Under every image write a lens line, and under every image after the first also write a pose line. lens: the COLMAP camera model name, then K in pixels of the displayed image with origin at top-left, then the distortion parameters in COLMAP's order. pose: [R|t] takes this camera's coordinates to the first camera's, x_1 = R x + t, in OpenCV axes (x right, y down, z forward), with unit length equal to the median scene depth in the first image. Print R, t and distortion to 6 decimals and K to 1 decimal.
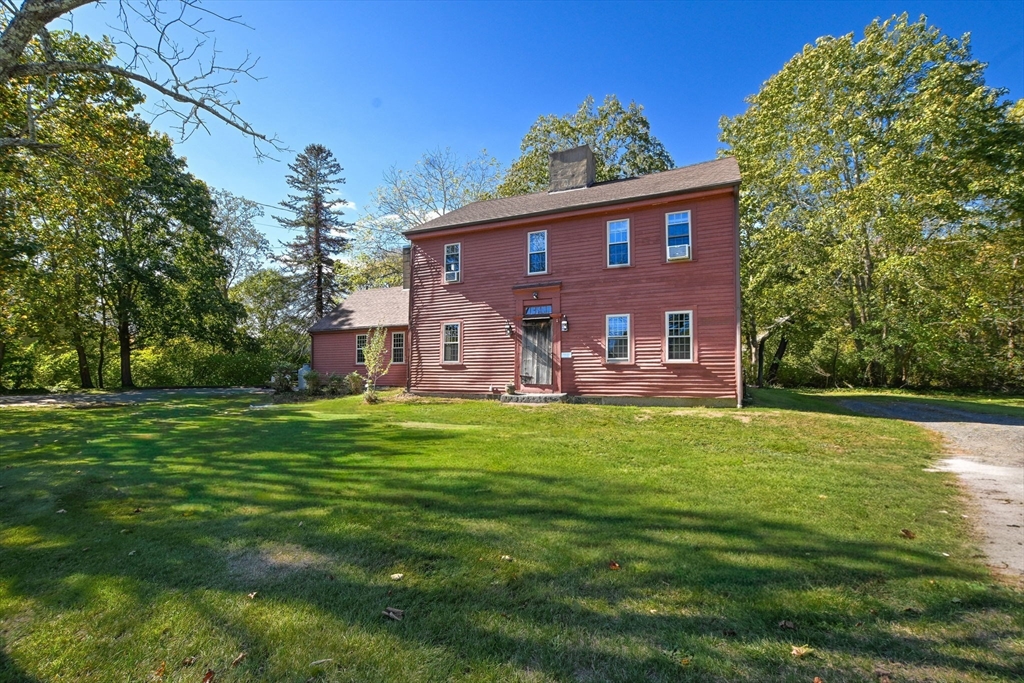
lens RADIAL K [[474.6, 0, 512.0], [0, 474.6, 341.5], [0, 0, 1]] dist [-0.000164, 0.000053]
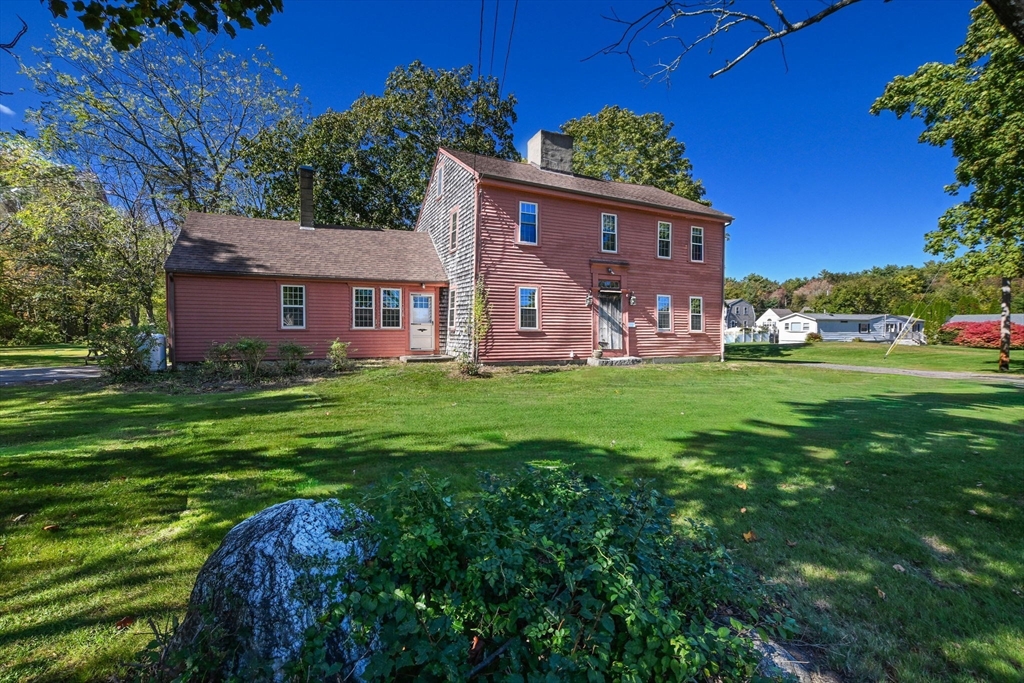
lens RADIAL K [[474.6, 0, 512.0], [0, 474.6, 341.5], [0, 0, 1]] dist [-0.000164, 0.000053]
pose [[0.611519, 0.001667, 0.791228, -0.991293], [-0.044779, 0.998468, 0.032505, 0.044060], [-0.789962, -0.055307, 0.610657, 0.486579]]
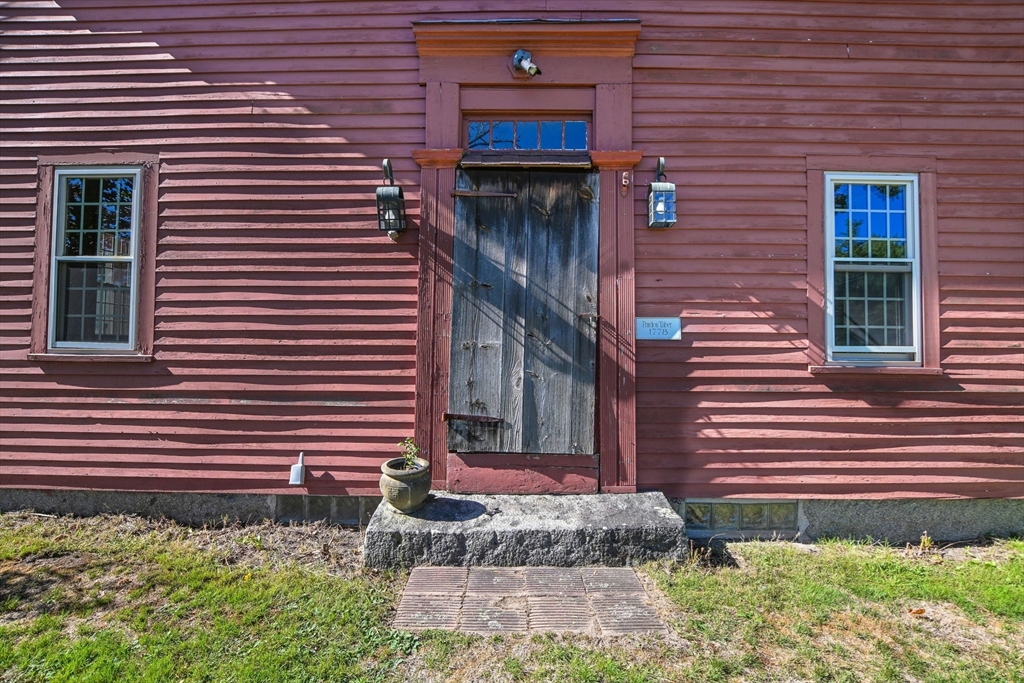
lens RADIAL K [[474.6, 0, 512.0], [0, 474.6, 341.5], [0, 0, 1]] dist [-0.000164, 0.000053]
pose [[0.903542, 0.014788, 0.428243, -0.051528], [-0.037630, 0.998282, 0.044921, 0.025875], [-0.426843, -0.056703, 0.902546, 0.791666]]
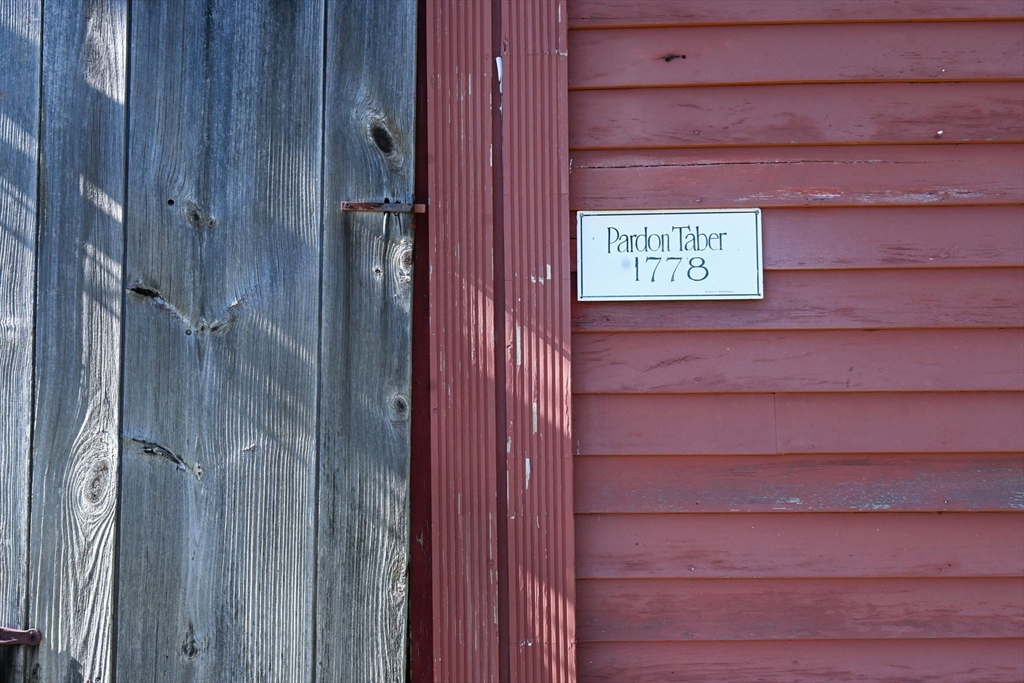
lens RADIAL K [[474.6, 0, 512.0], [0, 474.6, 341.5], [0, 0, 1]] dist [-0.000164, 0.000053]
pose [[0.656442, 0.004768, 0.754361, 0.042113], [-0.045443, 0.998414, 0.033234, 0.034999], [-0.753006, -0.056097, 0.655618, 0.925901]]
